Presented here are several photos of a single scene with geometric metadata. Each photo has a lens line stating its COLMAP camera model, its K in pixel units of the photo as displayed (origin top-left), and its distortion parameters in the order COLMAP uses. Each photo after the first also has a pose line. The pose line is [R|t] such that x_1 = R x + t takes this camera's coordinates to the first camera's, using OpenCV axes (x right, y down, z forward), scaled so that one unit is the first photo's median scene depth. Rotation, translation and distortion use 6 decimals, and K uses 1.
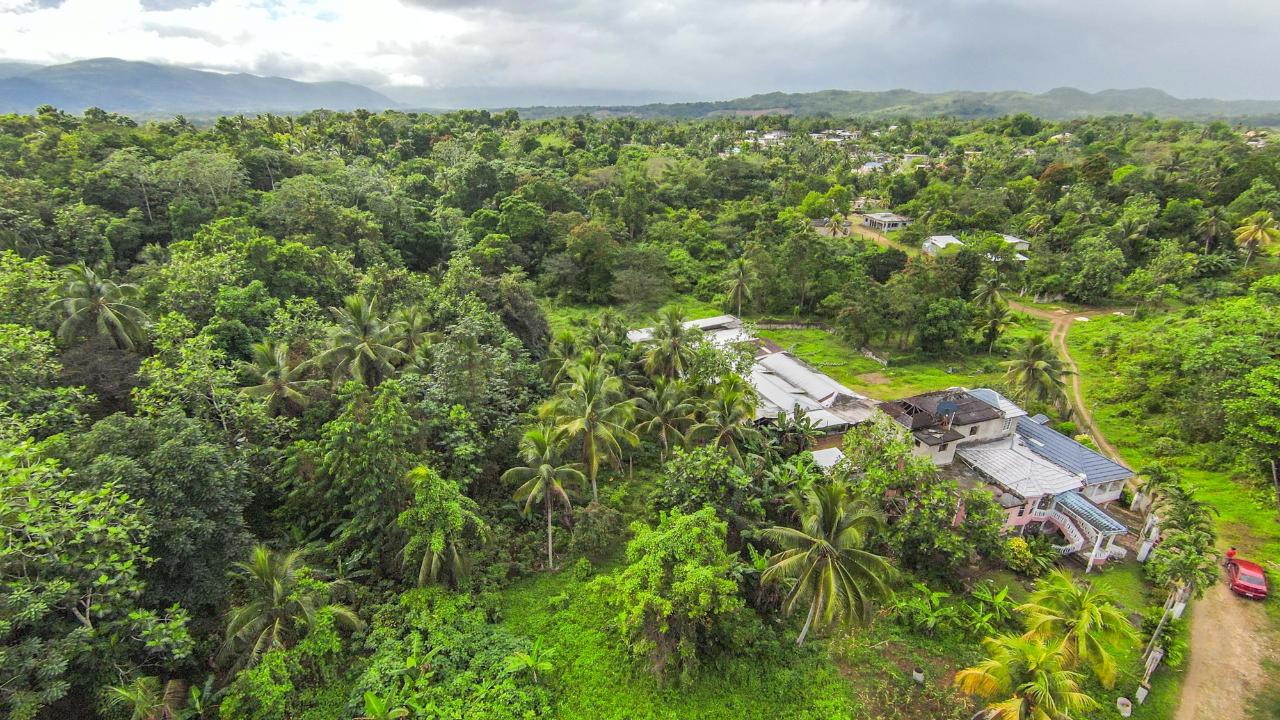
lens RADIAL K [[569.8, 0, 637.8], [0, 569.8, 359.6], [0, 0, 1]] dist [-0.002713, -0.004286]
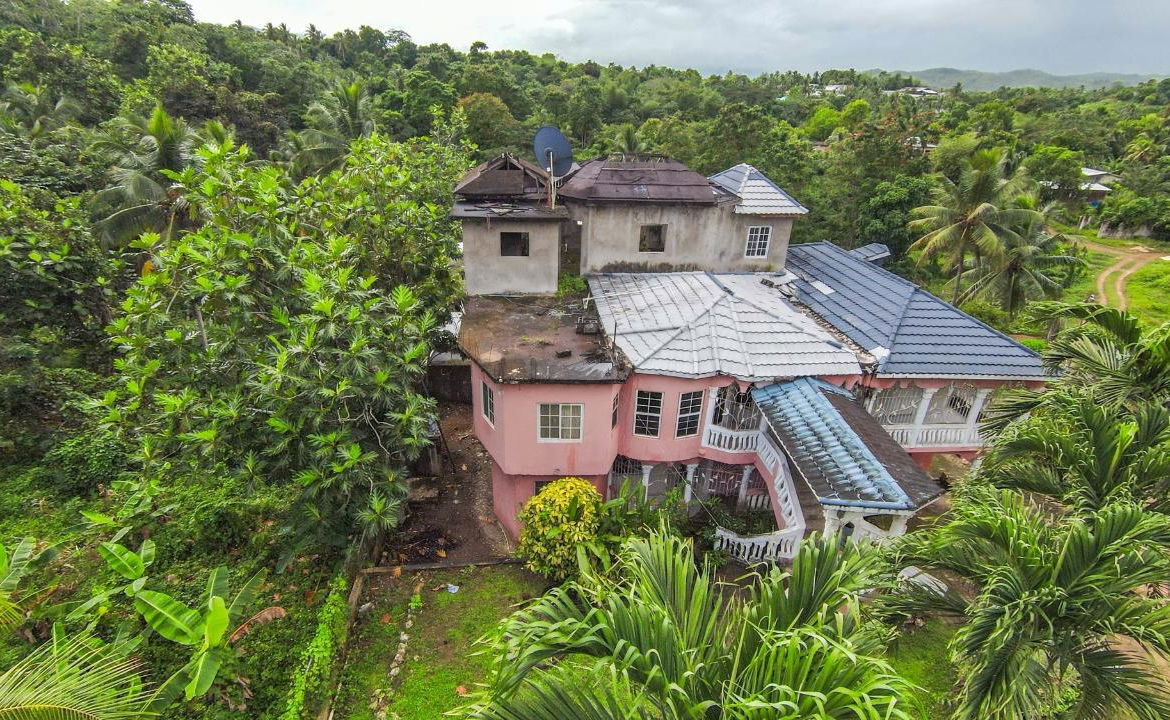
lens RADIAL K [[569.8, 0, 582.9], [0, 569.8, 359.6], [0, 0, 1]] dist [-0.002644, -0.004350]
pose [[0.975591, 0.118775, -0.184702, 0.332765], [-0.112216, 0.992637, 0.045608, 0.105096], [0.188759, -0.023768, 0.981736, 0.313191]]
